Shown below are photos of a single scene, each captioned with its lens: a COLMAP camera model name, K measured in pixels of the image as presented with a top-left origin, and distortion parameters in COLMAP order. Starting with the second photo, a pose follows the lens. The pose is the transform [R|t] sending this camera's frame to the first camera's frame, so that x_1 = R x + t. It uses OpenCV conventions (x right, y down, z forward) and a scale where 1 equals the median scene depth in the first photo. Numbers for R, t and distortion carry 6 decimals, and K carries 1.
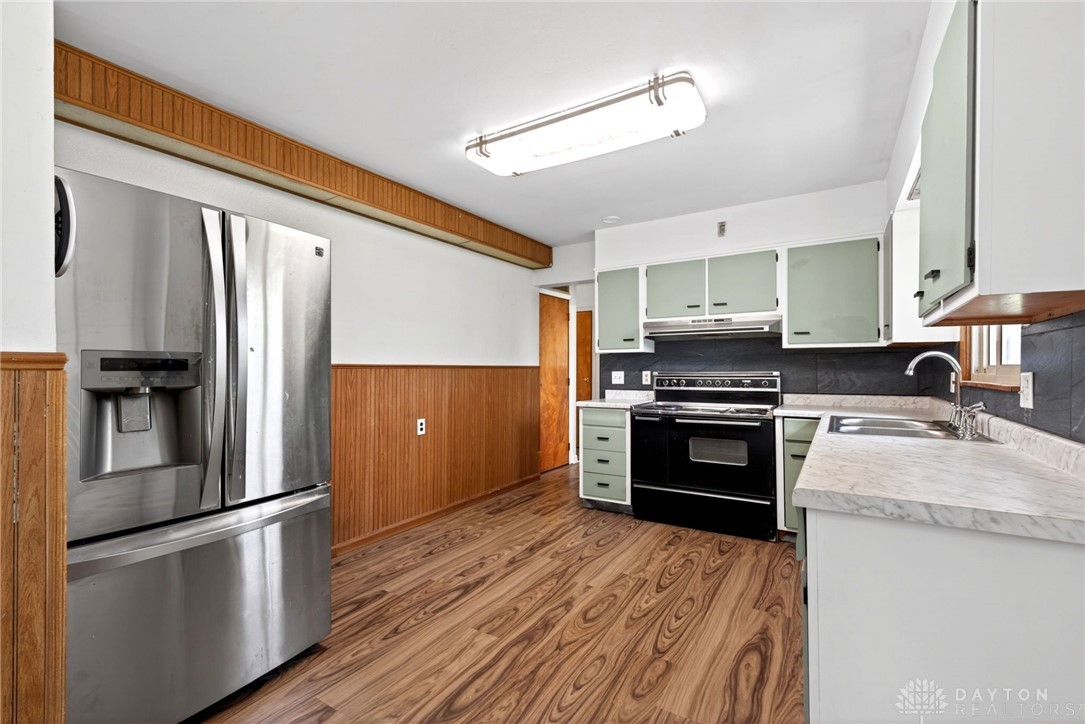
lens RADIAL K [[470.4, 0, 543.8], [0, 470.4, 364.1], [0, 0, 1]] dist [0.002196, -0.000096]
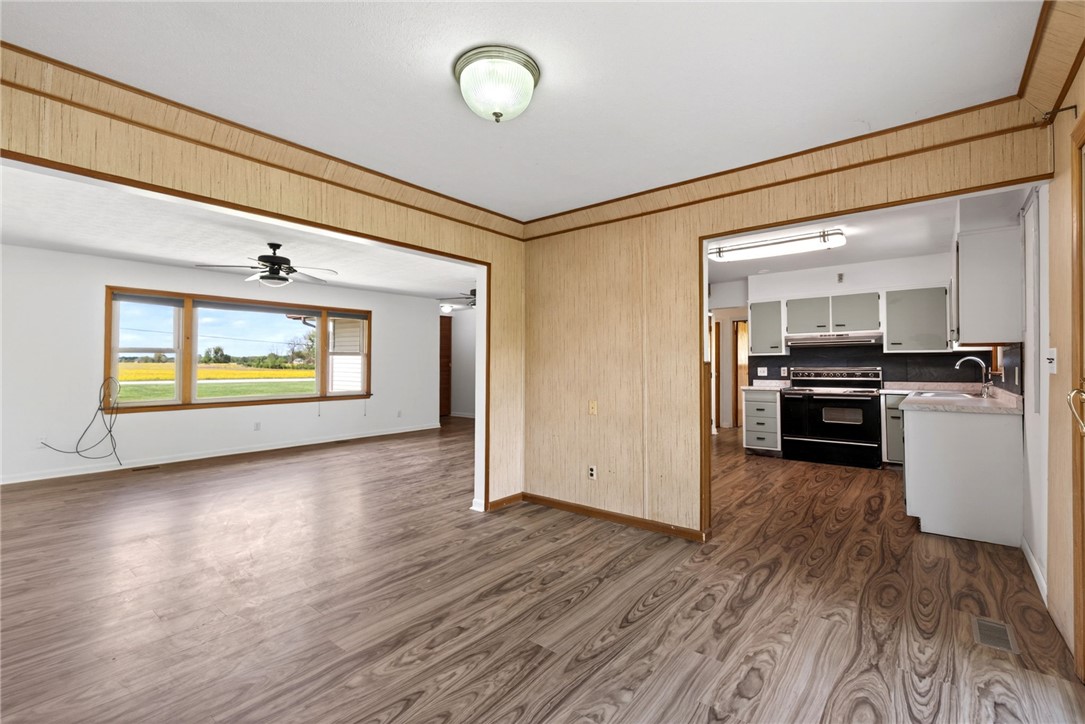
lens RADIAL K [[474.5, 0, 536.8], [0, 474.5, 354.6], [0, 0, 1]] dist [0.001198, -0.000037]
pose [[0.990537, -0.002857, -0.137213, -0.439266], [0.000719, 0.999878, -0.015623, -0.003411], [0.137241, 0.015377, 0.990418, -0.761991]]
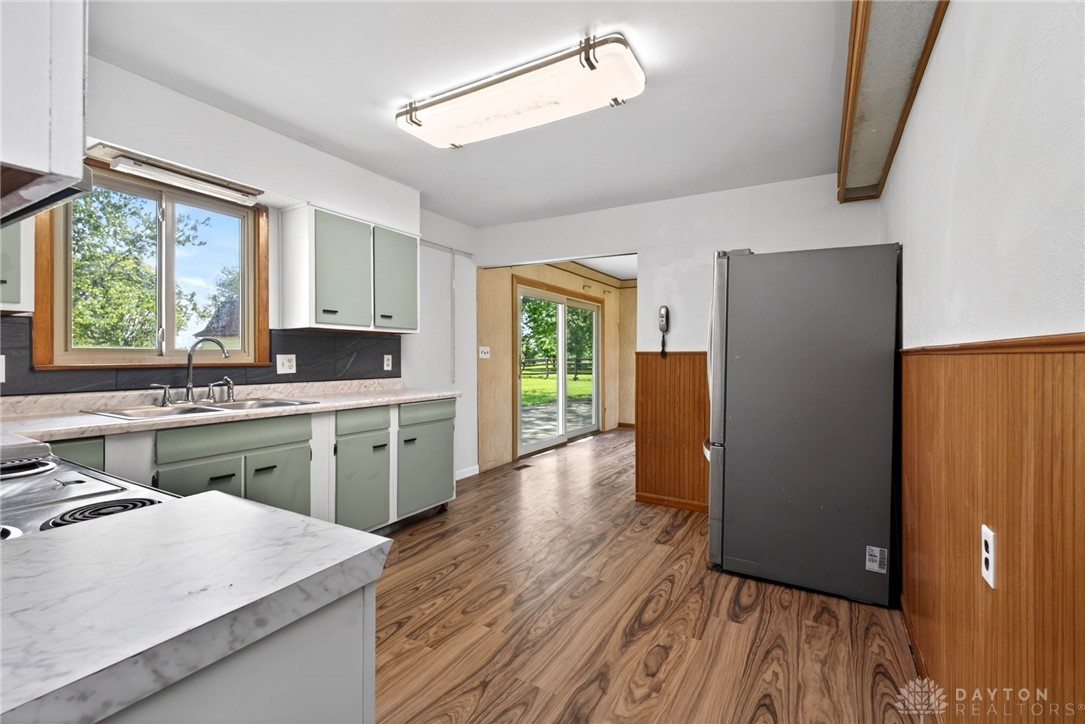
lens RADIAL K [[474.6, 0, 544.4], [0, 474.6, 358.4], [0, 0, 1]] dist [-0.000234, -0.000200]
pose [[-0.999520, -0.005169, -0.030542, 0.021162], [-0.005145, 0.999986, -0.000888, 0.013588], [0.030547, -0.000730, -0.999533, 1.314324]]
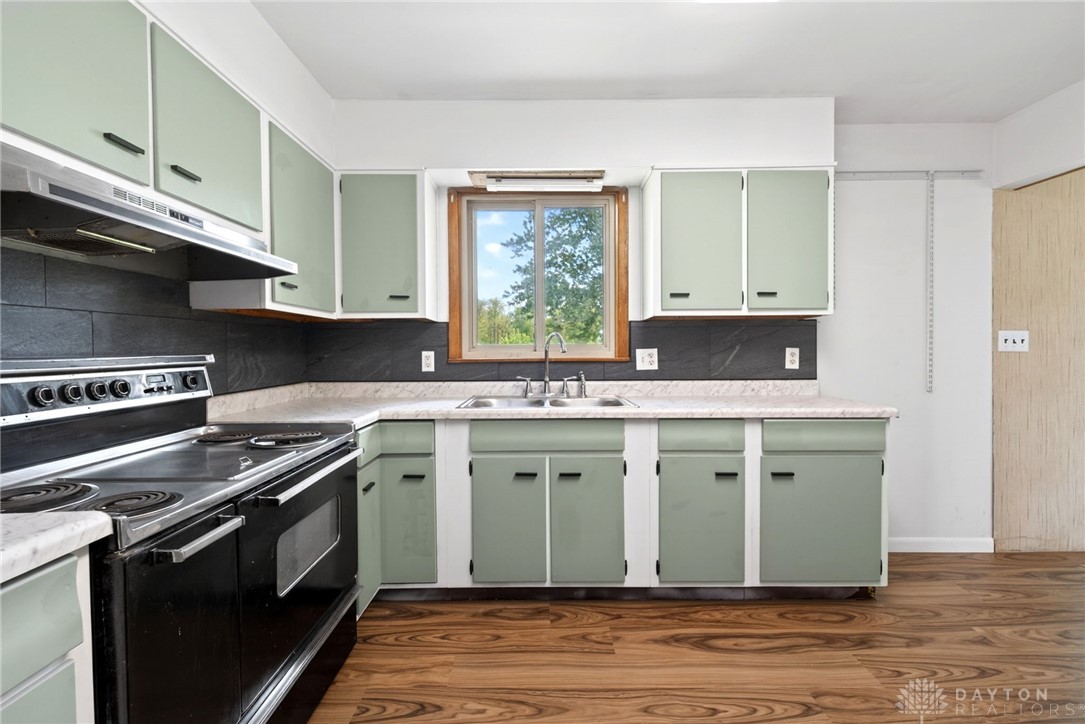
lens RADIAL K [[477.6, 0, 542.5], [0, 477.6, 362.0], [0, 0, 1]] dist [0.003662, -0.000092]
pose [[-0.528776, -0.017757, 0.848576, -0.101639], [0.000374, 0.999776, 0.021154, 0.013502], [-0.848761, 0.011504, -0.528651, 0.993132]]
